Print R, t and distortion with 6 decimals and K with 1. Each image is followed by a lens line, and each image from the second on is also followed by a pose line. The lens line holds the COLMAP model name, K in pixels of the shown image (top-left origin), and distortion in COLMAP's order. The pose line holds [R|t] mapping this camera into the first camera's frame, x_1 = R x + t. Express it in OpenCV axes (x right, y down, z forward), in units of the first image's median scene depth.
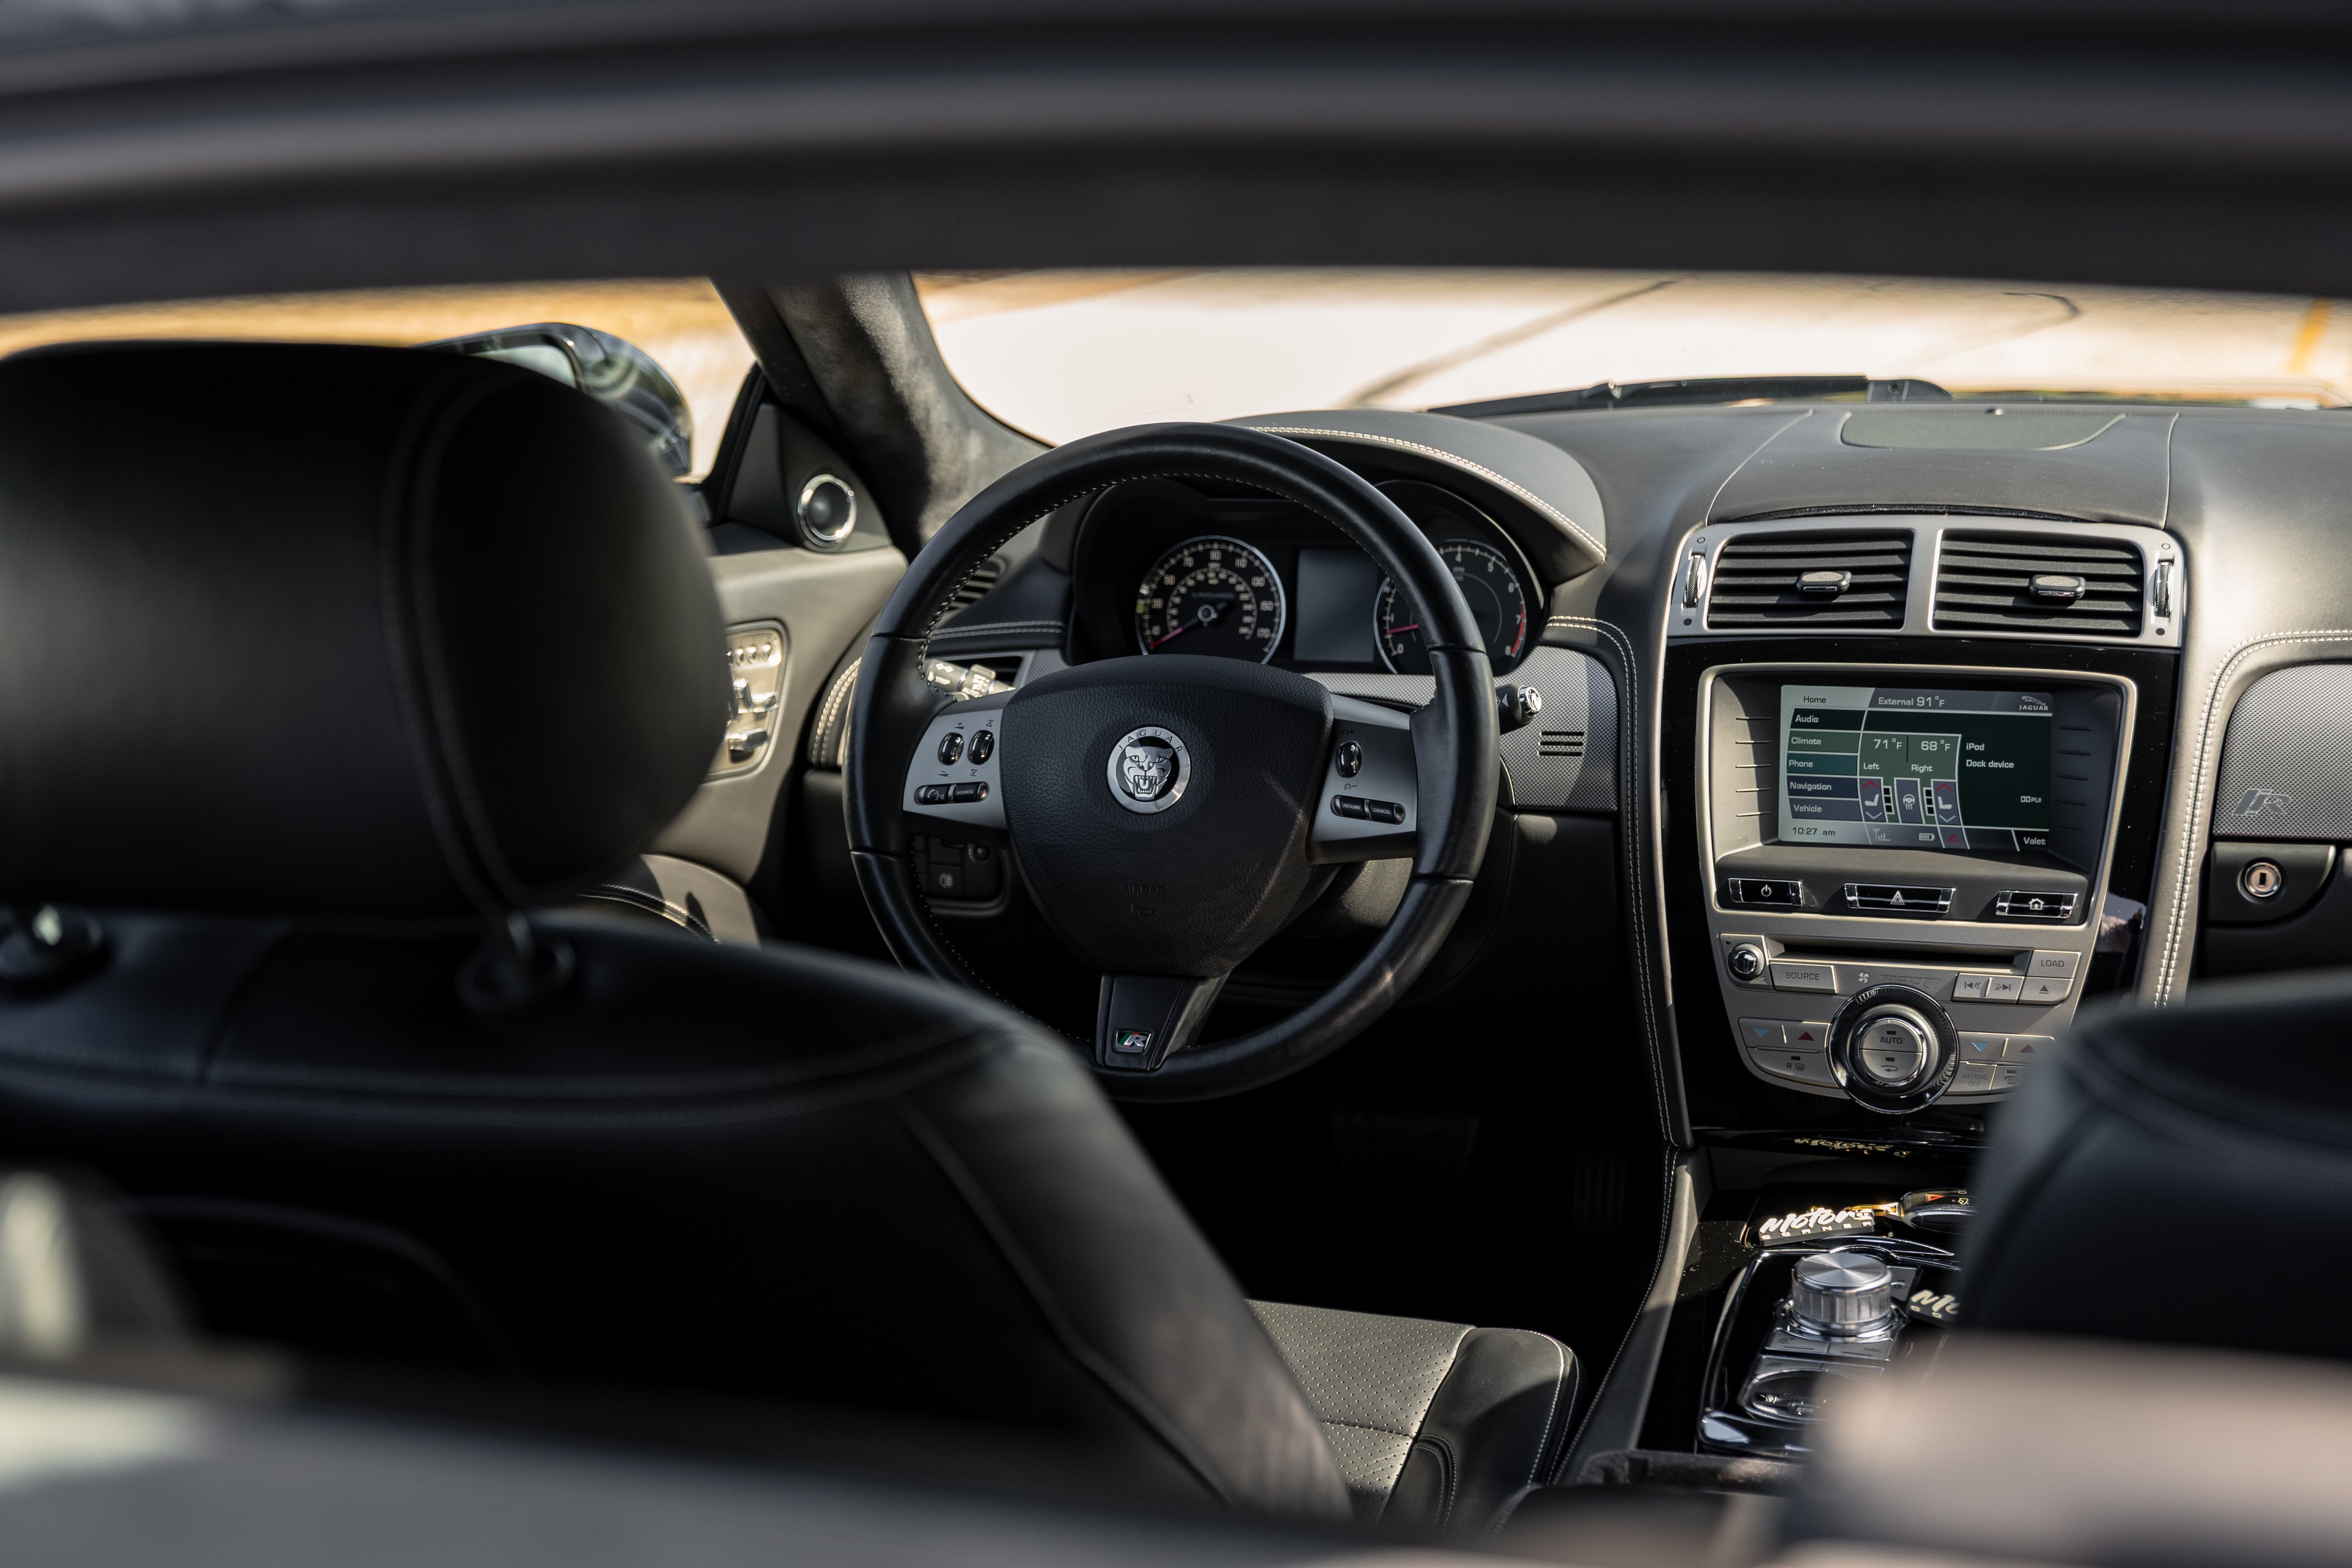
lens RADIAL K [[3320.2, 0, 1167.1], [0, 3320.2, 784.9], [0, 0, 1]] dist [-0.035500, 0.000000]
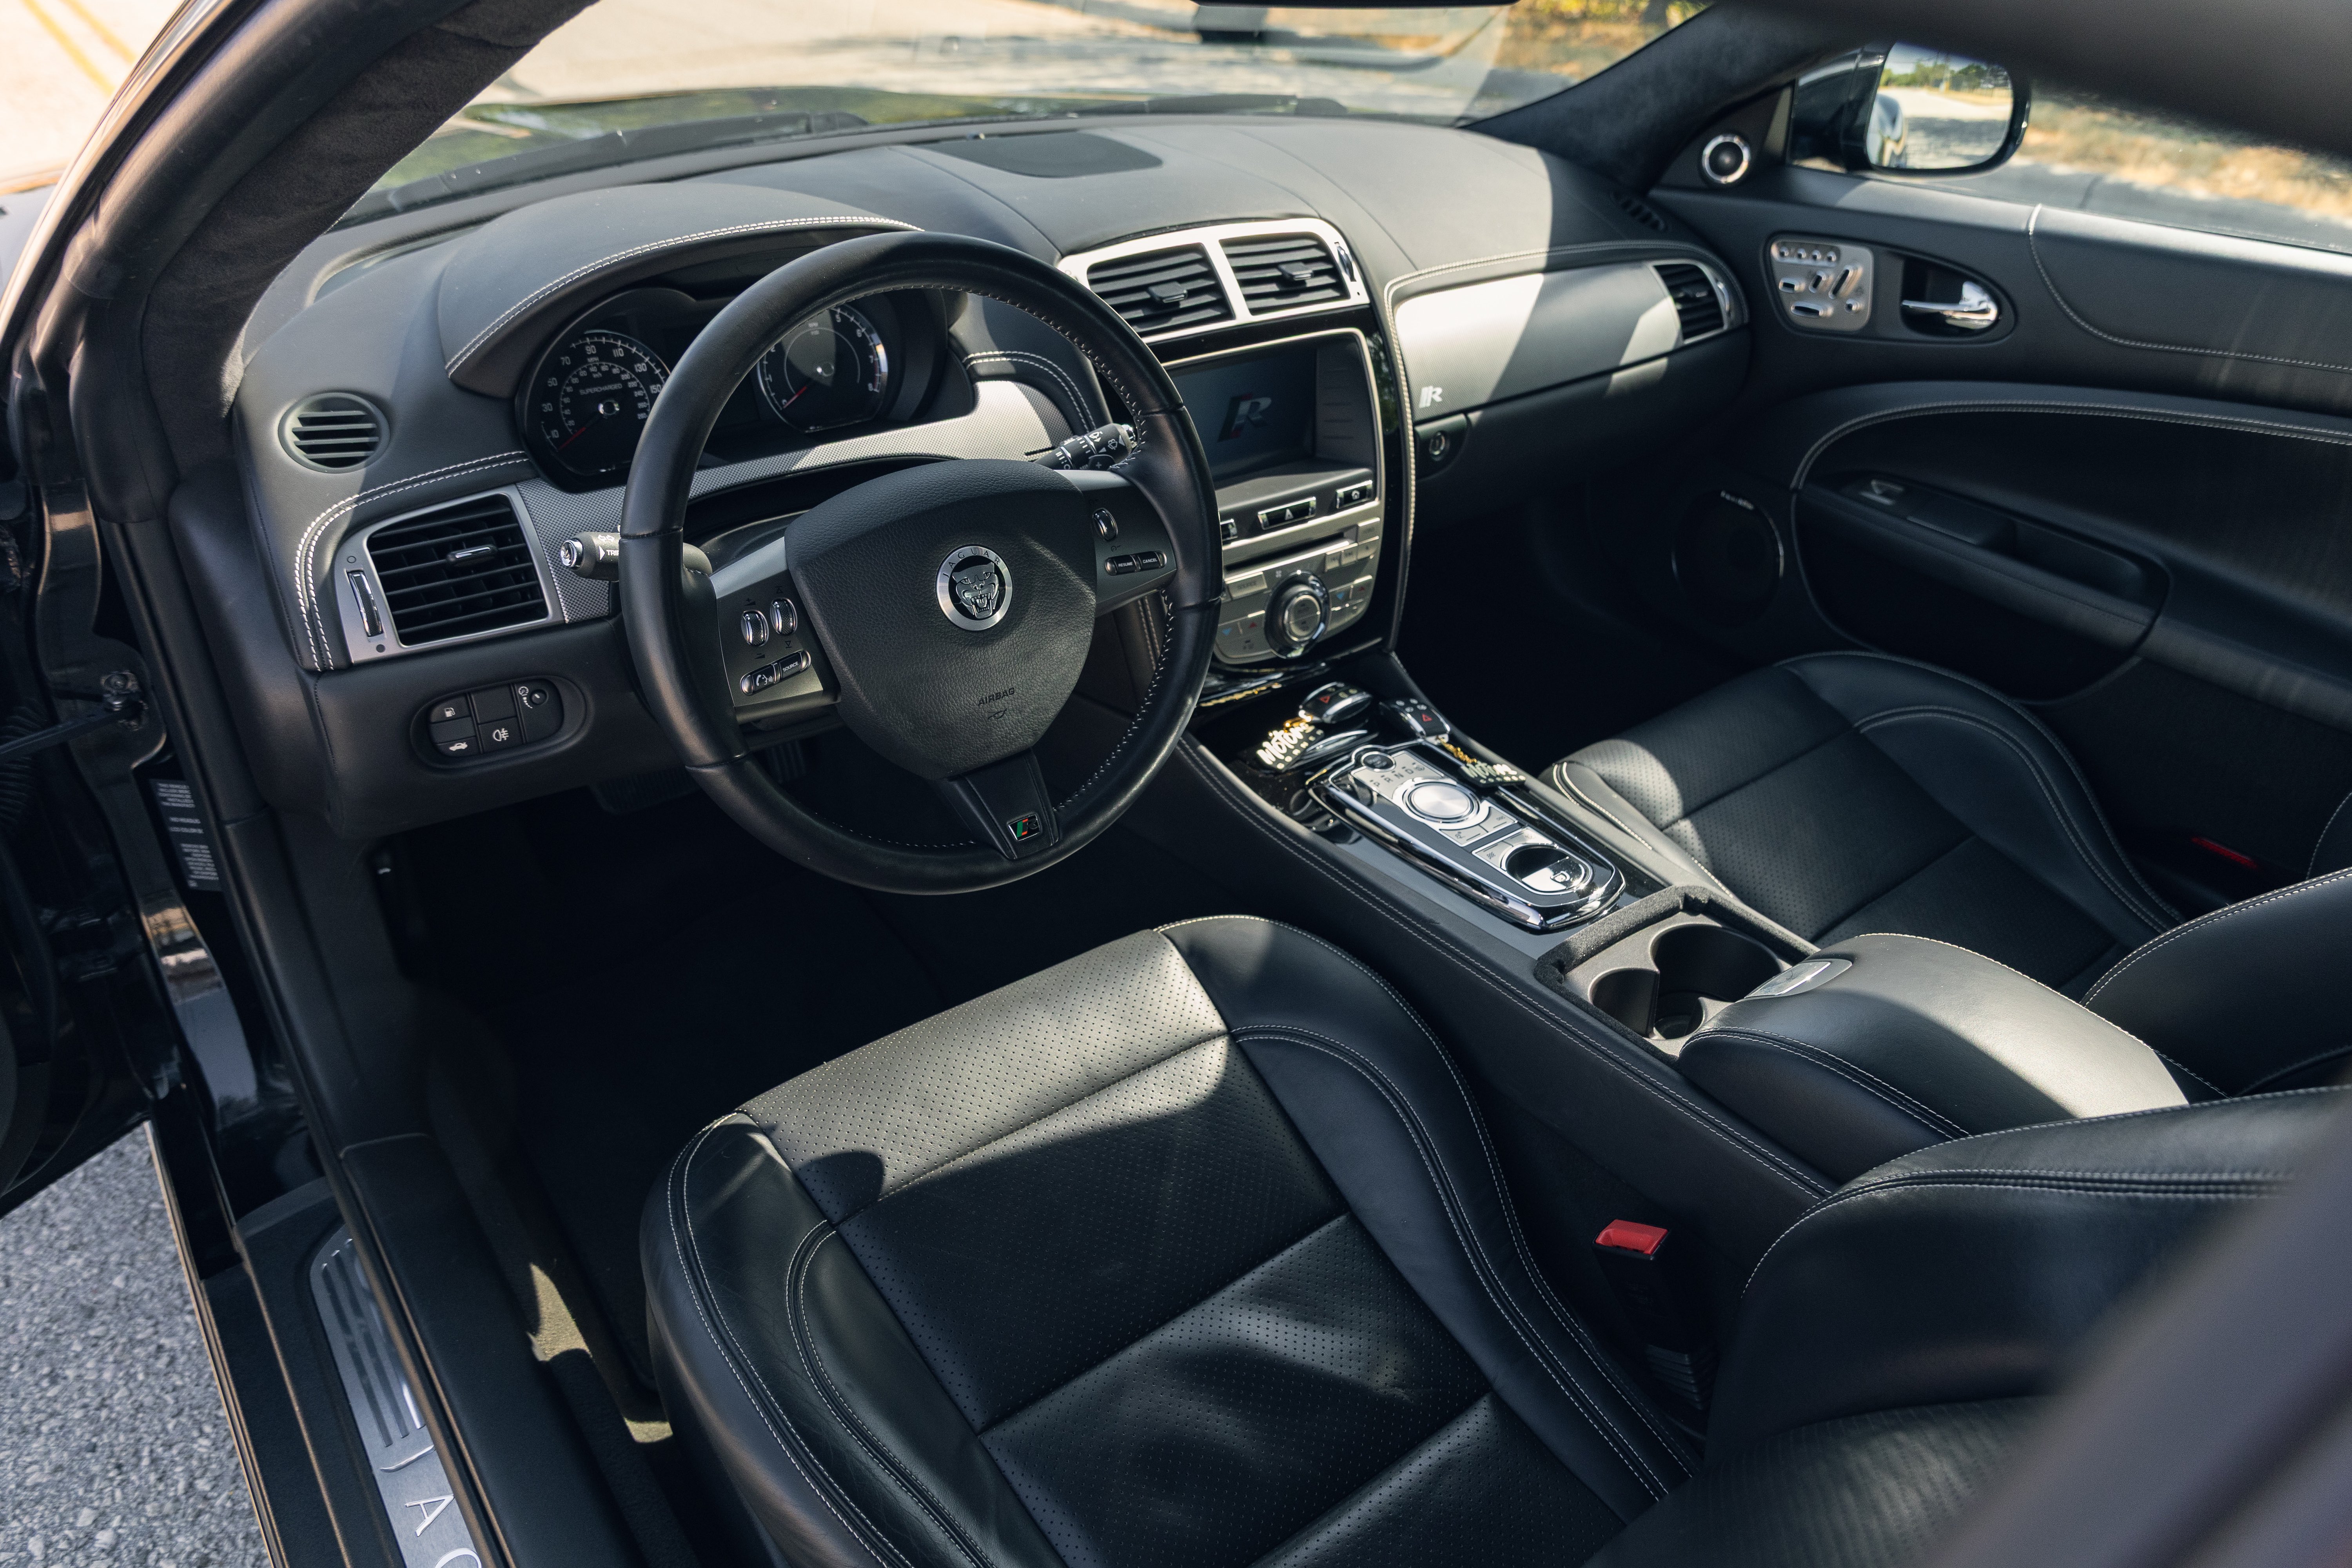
lens RADIAL K [[1529.3, 0, 1175.1], [0, 1529.3, 797.5], [0, 0, 1]] dist [-0.005129, -0.010238]
pose [[0.541528, -0.403581, 0.737475, -0.342478], [0.134861, 0.907577, 0.397640, -0.123805], [-0.829795, -0.115877, 0.545905, 0.654472]]
